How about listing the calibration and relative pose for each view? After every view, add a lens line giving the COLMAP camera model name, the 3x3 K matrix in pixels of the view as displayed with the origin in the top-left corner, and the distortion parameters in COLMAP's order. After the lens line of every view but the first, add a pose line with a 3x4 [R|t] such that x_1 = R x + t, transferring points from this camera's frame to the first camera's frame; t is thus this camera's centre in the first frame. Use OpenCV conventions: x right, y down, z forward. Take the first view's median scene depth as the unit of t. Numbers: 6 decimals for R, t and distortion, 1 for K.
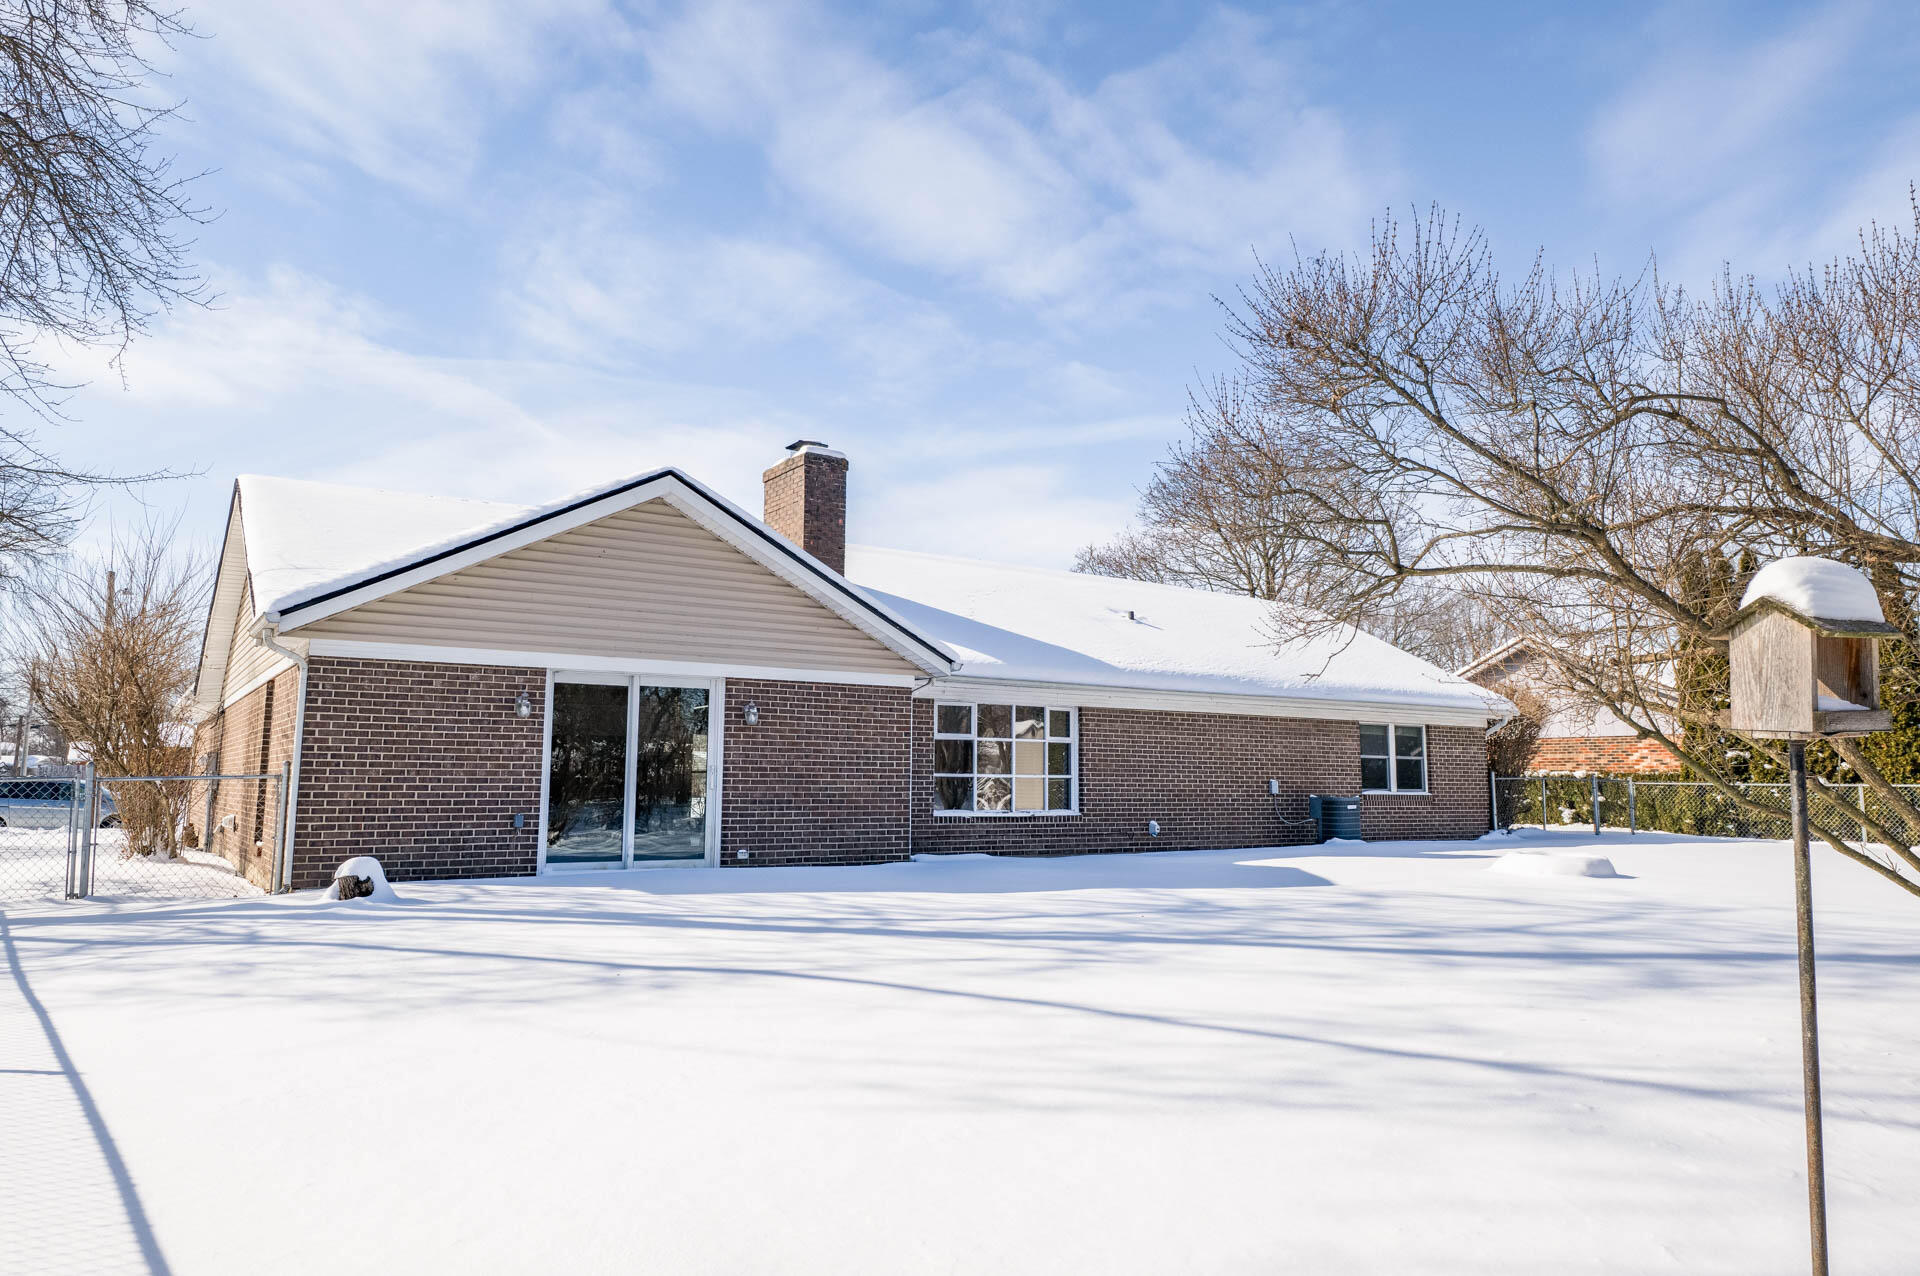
lens RADIAL K [[1314.6, 0, 960.0], [0, 1314.6, 638.0], [0, 0, 1]] dist [-0.007598, -0.002226]
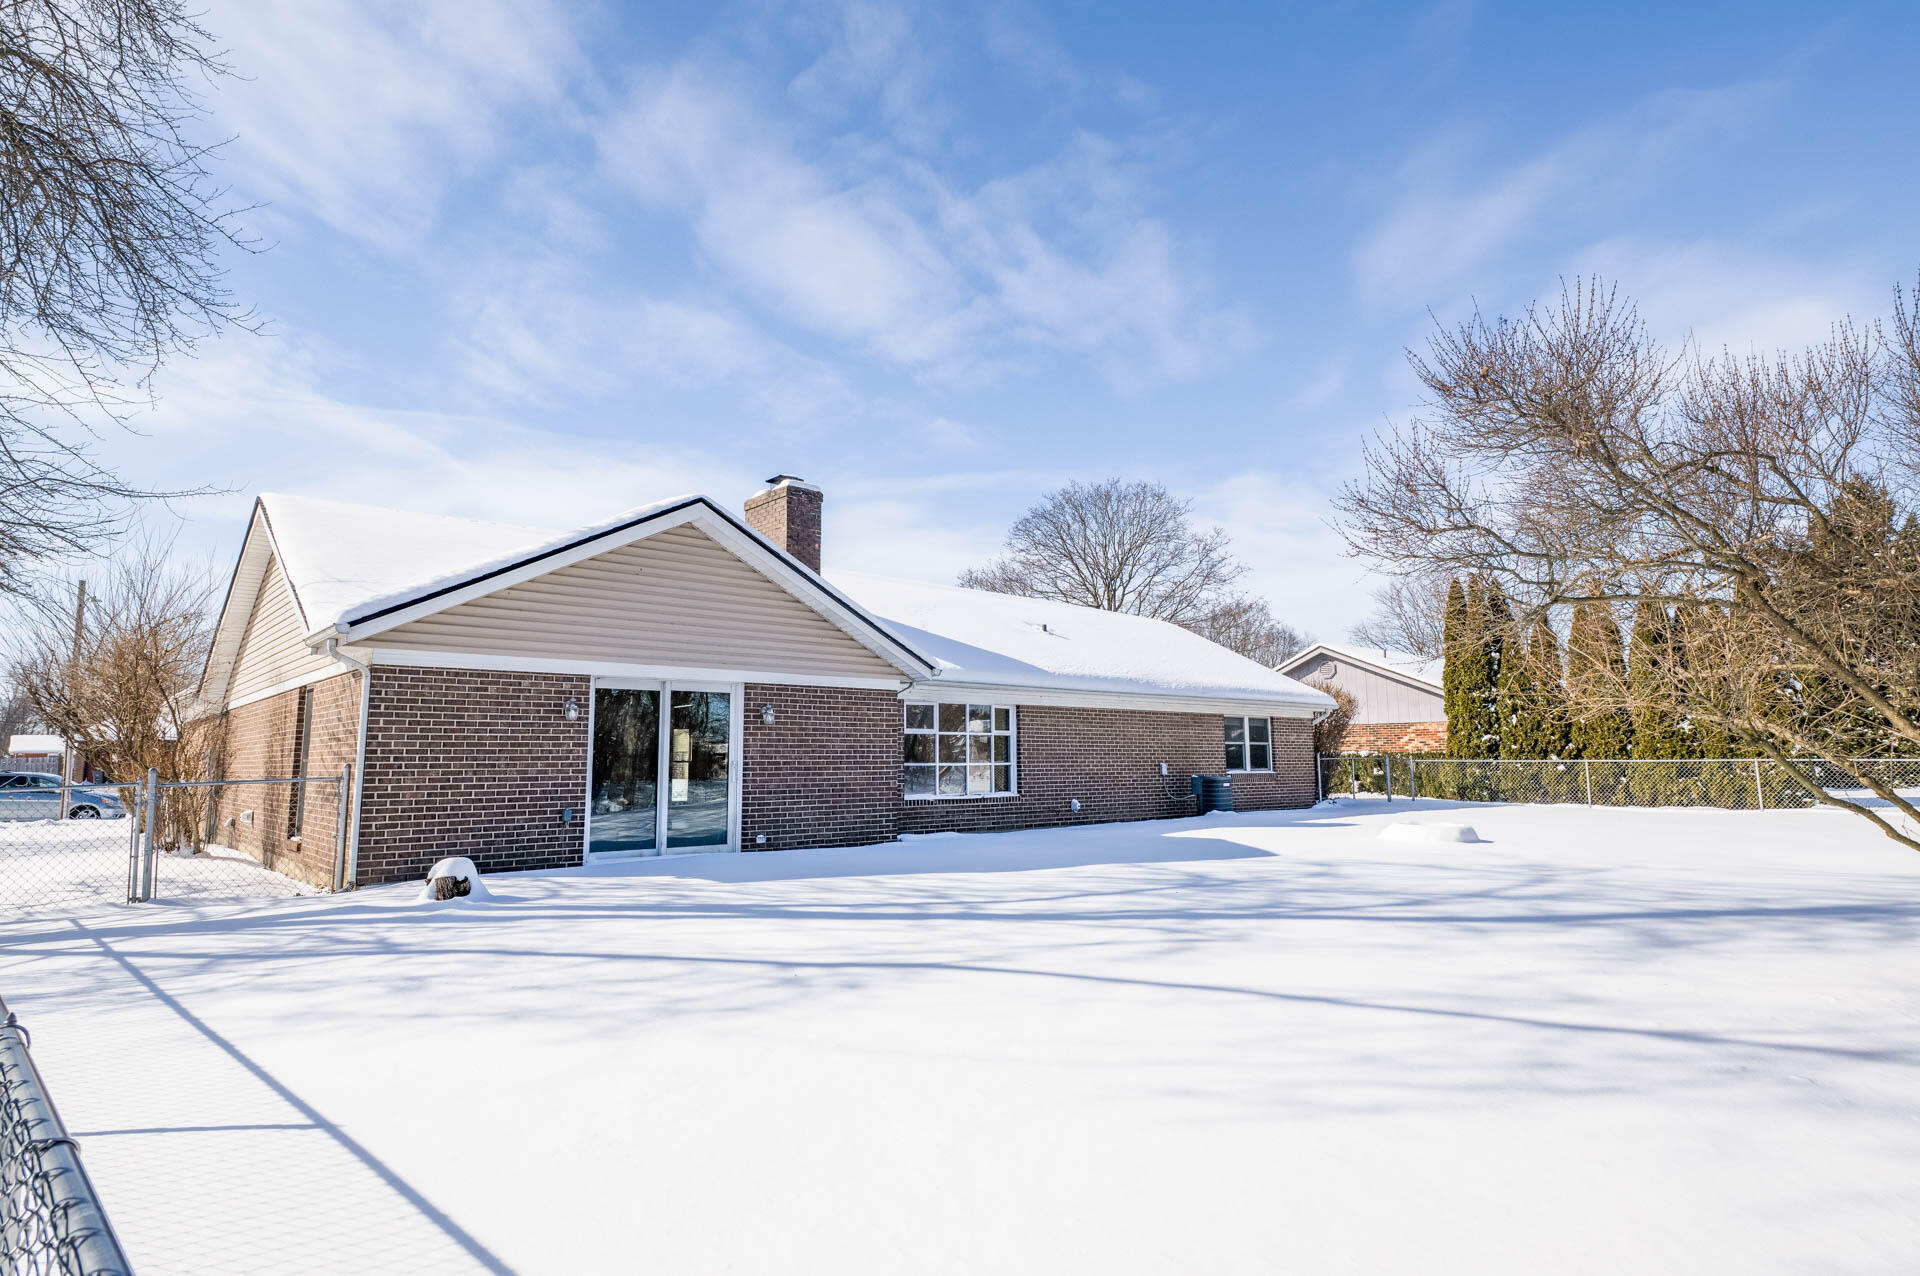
lens RADIAL K [[1065.7, 0, 960.0], [0, 1065.7, 638.0], [0, 0, 1]] dist [-0.007758, -0.001298]
pose [[0.989170, 0.004524, 0.146706, -0.104545], [-0.004062, 0.999986, -0.003447, -0.004723], [-0.146719, 0.002814, 0.989174, 0.054828]]
